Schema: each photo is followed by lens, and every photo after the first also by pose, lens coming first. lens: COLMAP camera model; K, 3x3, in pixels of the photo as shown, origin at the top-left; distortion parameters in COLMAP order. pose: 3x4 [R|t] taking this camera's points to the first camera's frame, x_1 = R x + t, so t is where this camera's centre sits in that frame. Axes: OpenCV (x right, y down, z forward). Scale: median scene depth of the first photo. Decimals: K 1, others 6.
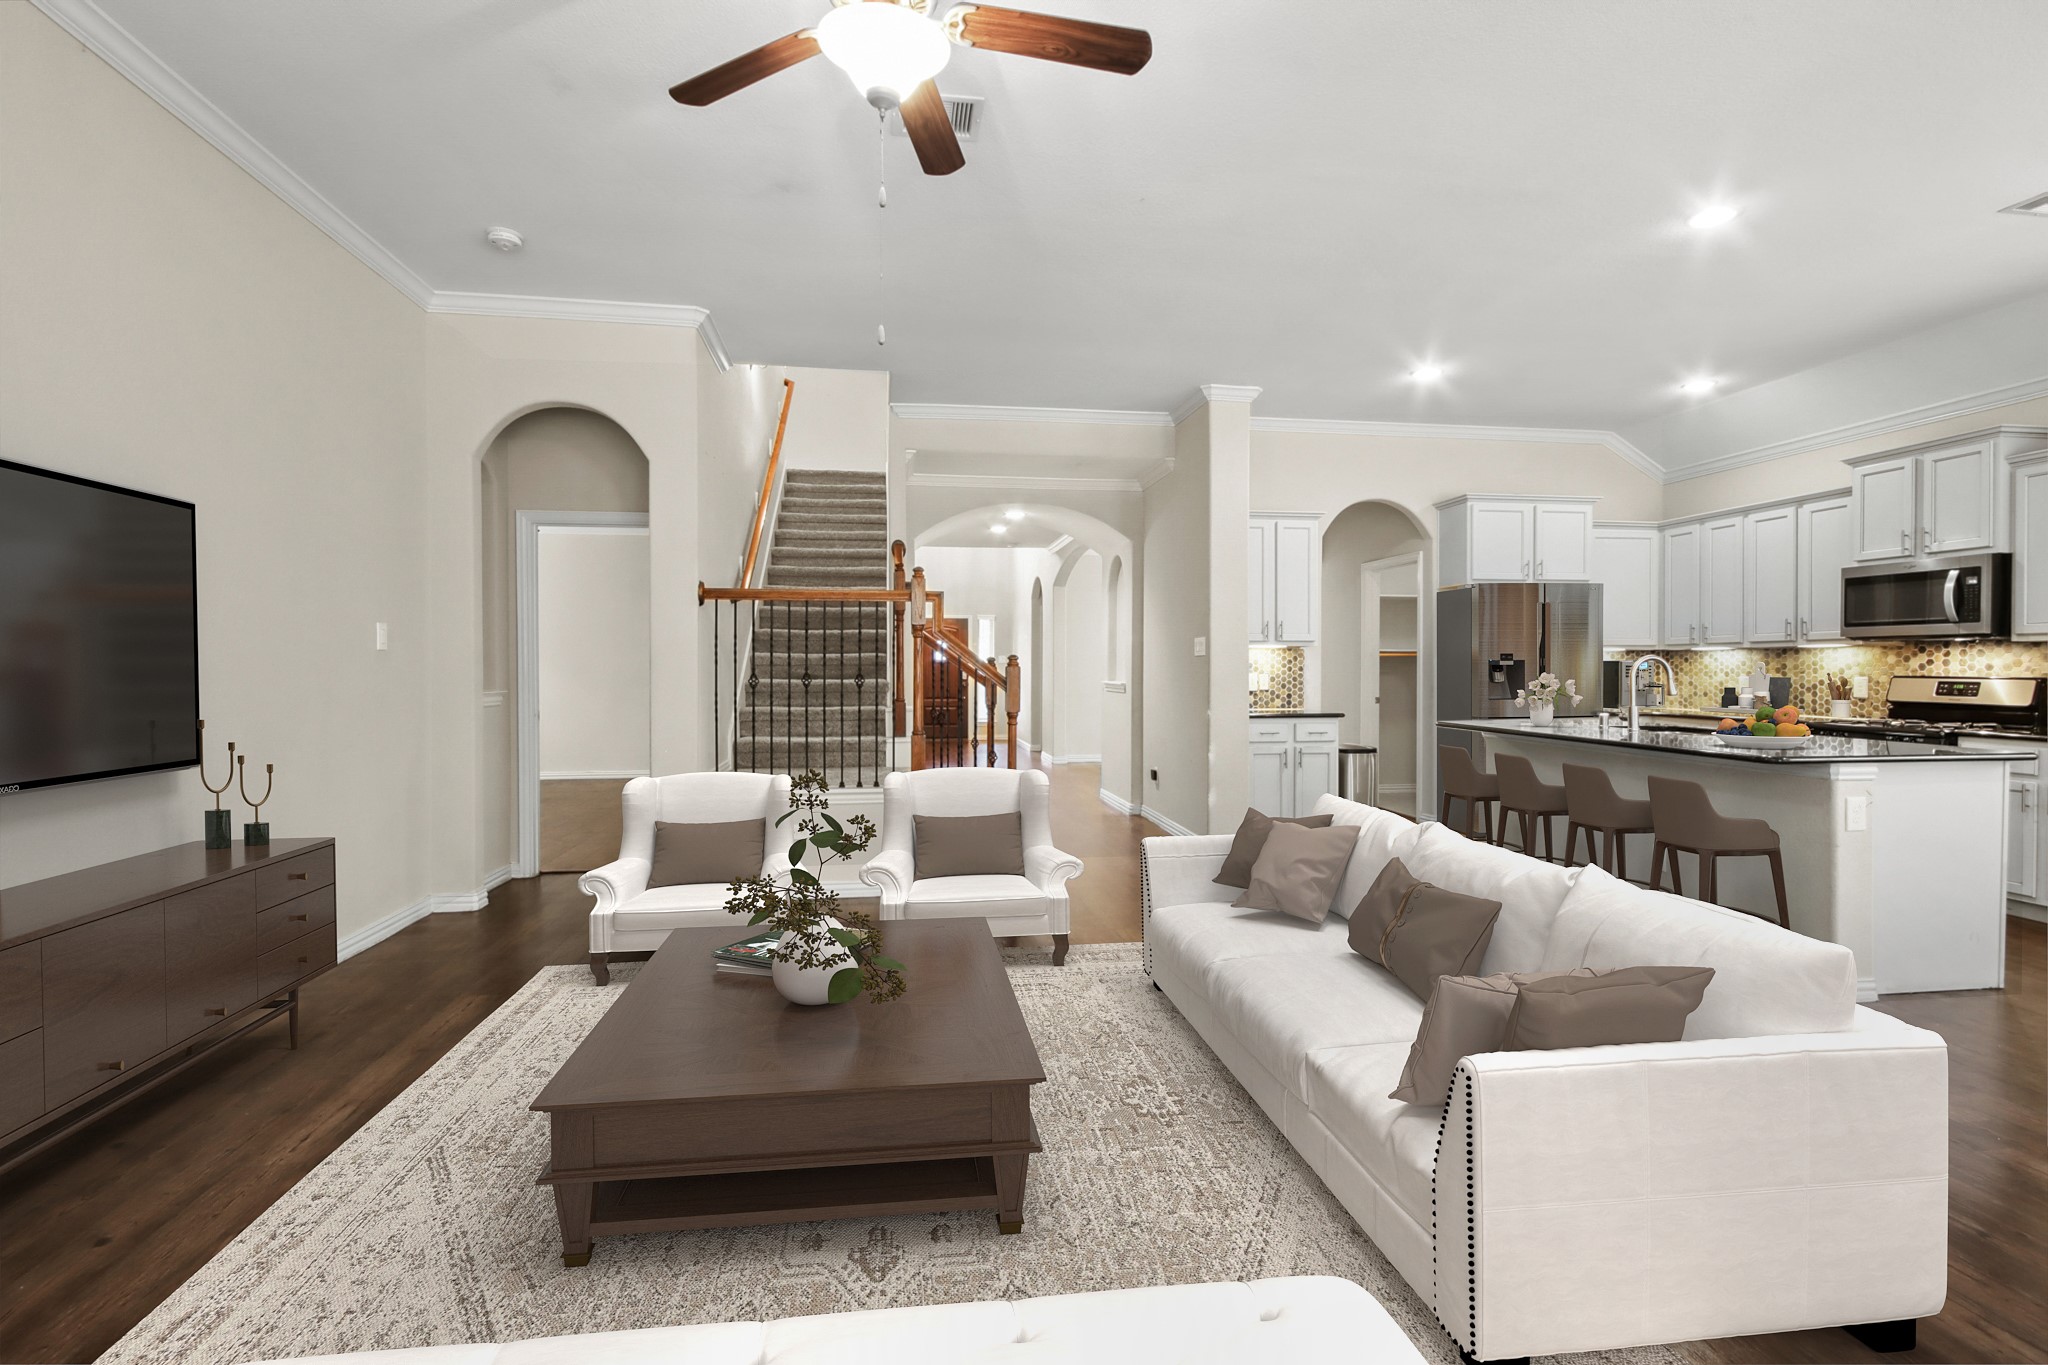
lens RADIAL K [[967.7, 0, 1024.1], [0, 967.7, 677.7], [0, 0, 1]] dist [0.022254, -0.004028]
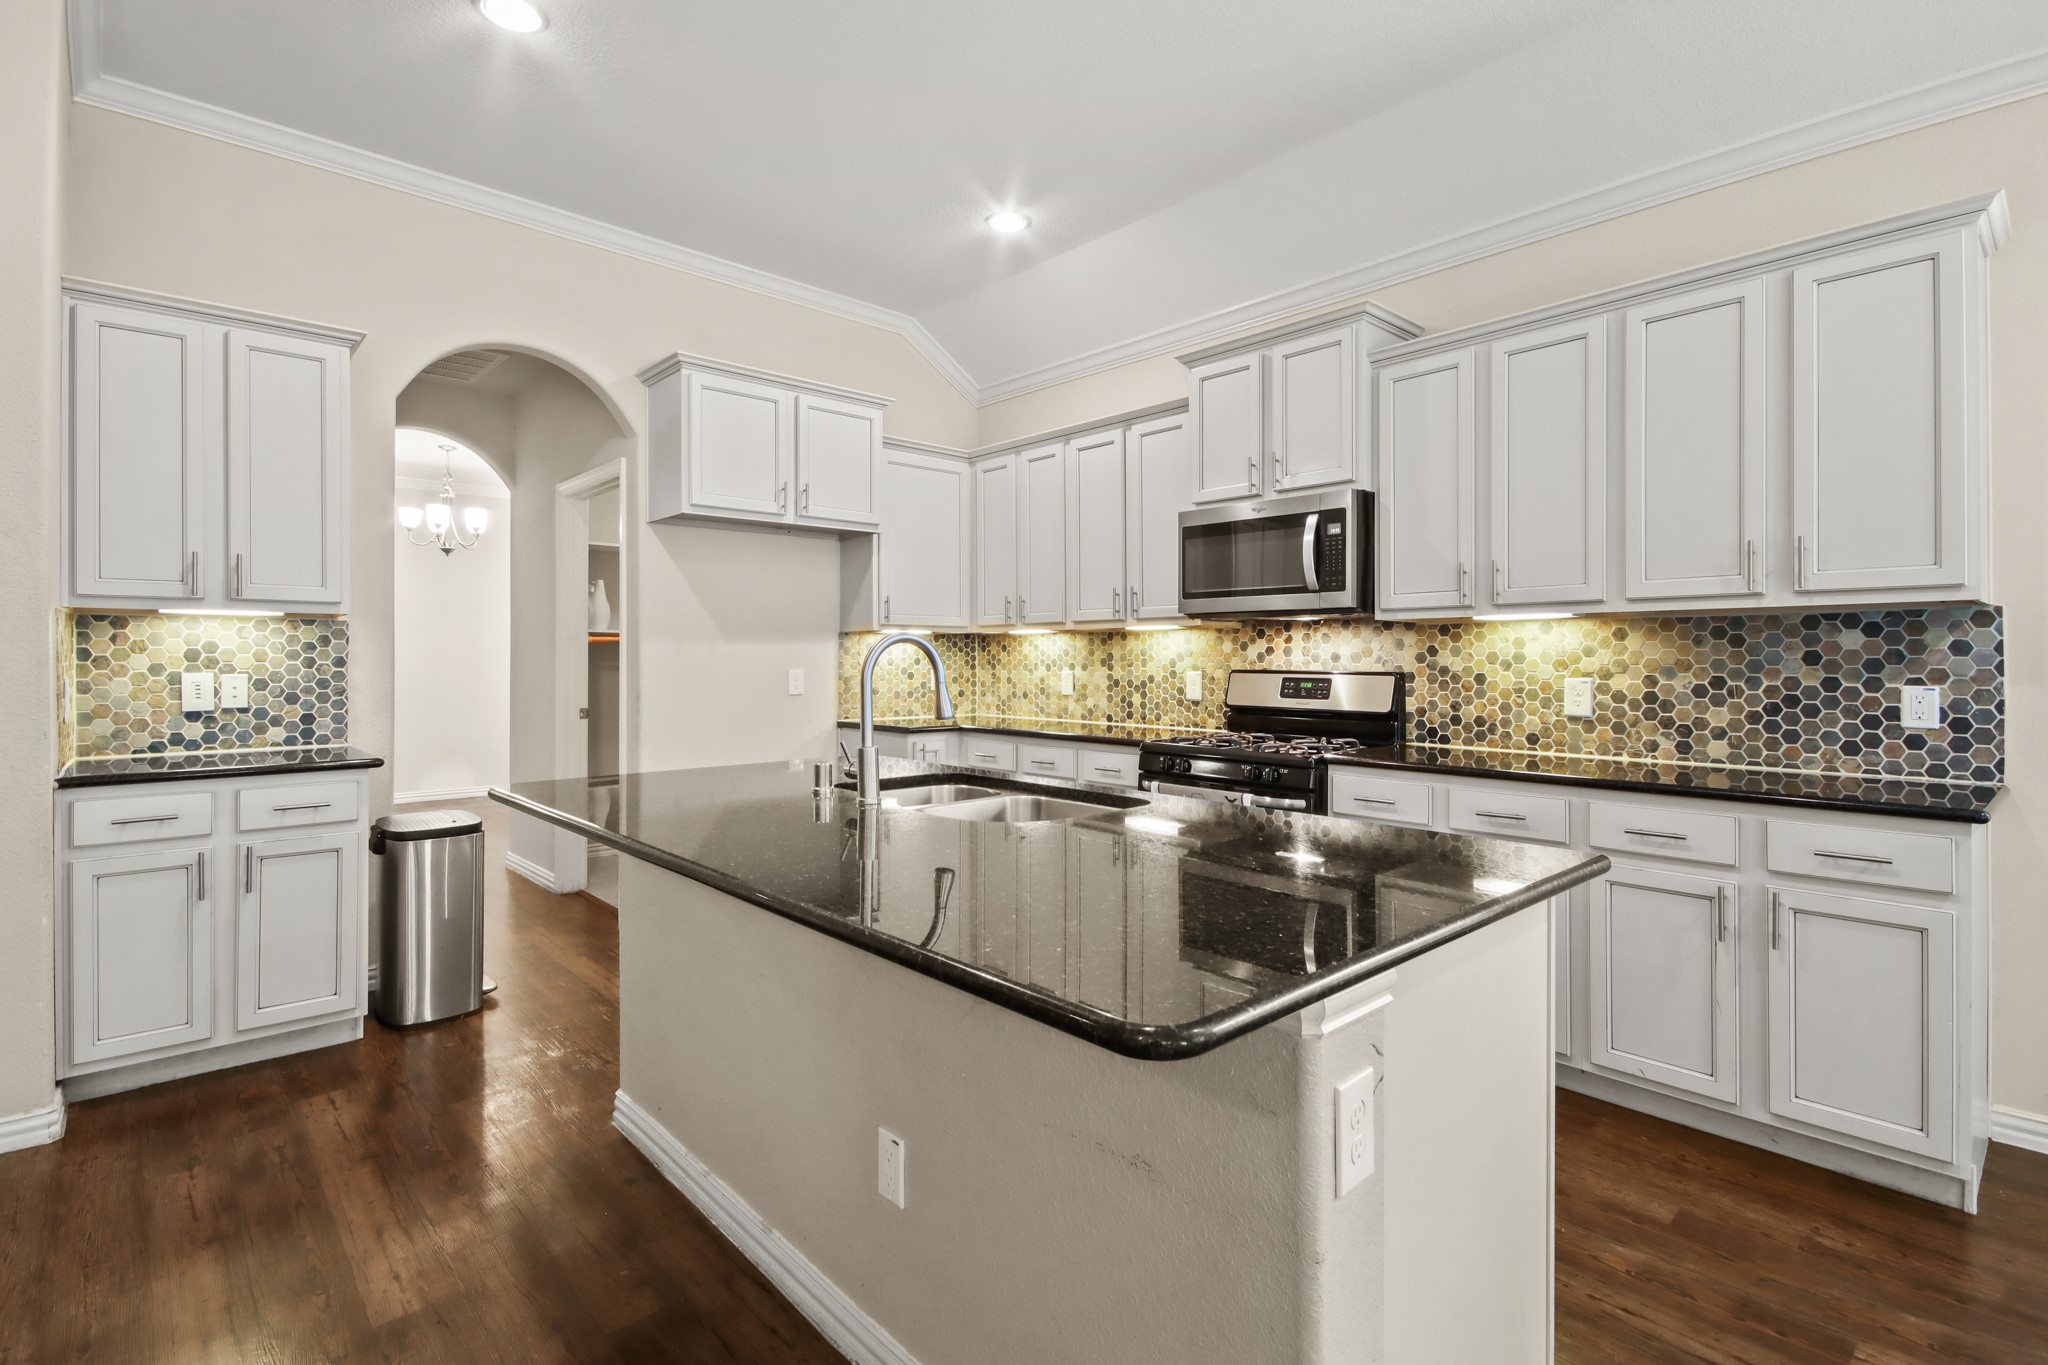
lens RADIAL K [[967.7, 0, 1024.8], [0, 967.7, 664.9], [0, 0, 1]] dist [0.022254, -0.004028]
pose [[0.828049, -0.005285, 0.560631, 0.362947], [0.006965, 0.999975, -0.000861, -0.006008], [-0.560613, 0.004618, 0.828065, 0.498165]]
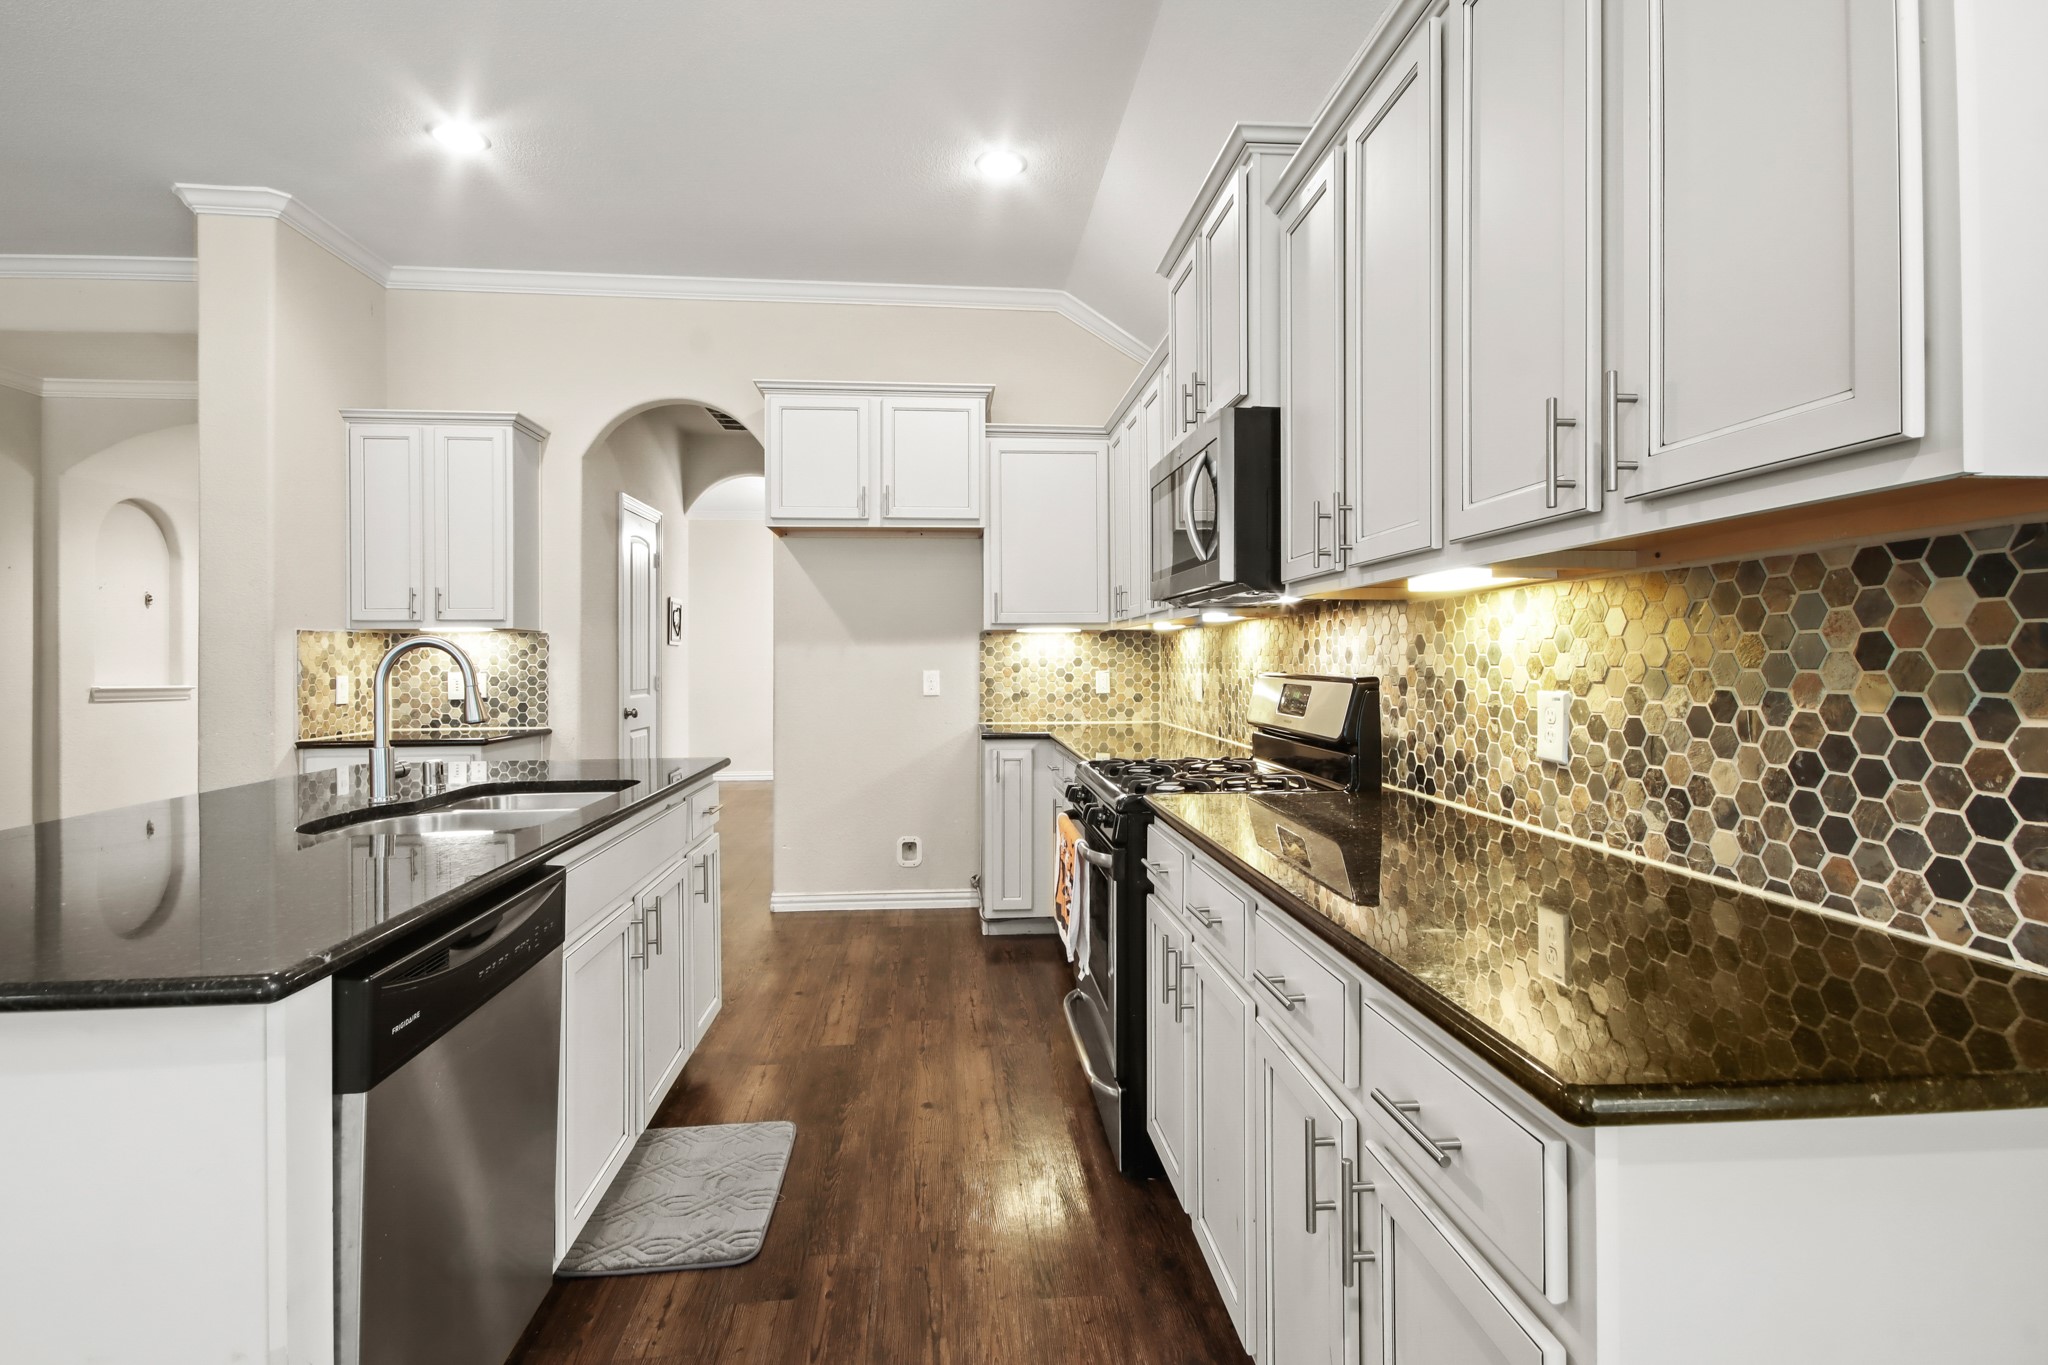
lens RADIAL K [[967.7, 0, 1026.5], [0, 967.7, 665.5], [0, 0, 1]] dist [0.022254, -0.004028]
pose [[0.998124, -0.006865, -0.060836, 0.788039], [0.006616, 0.999969, -0.004295, -0.004462], [0.060863, 0.003884, 0.998139, 0.469649]]
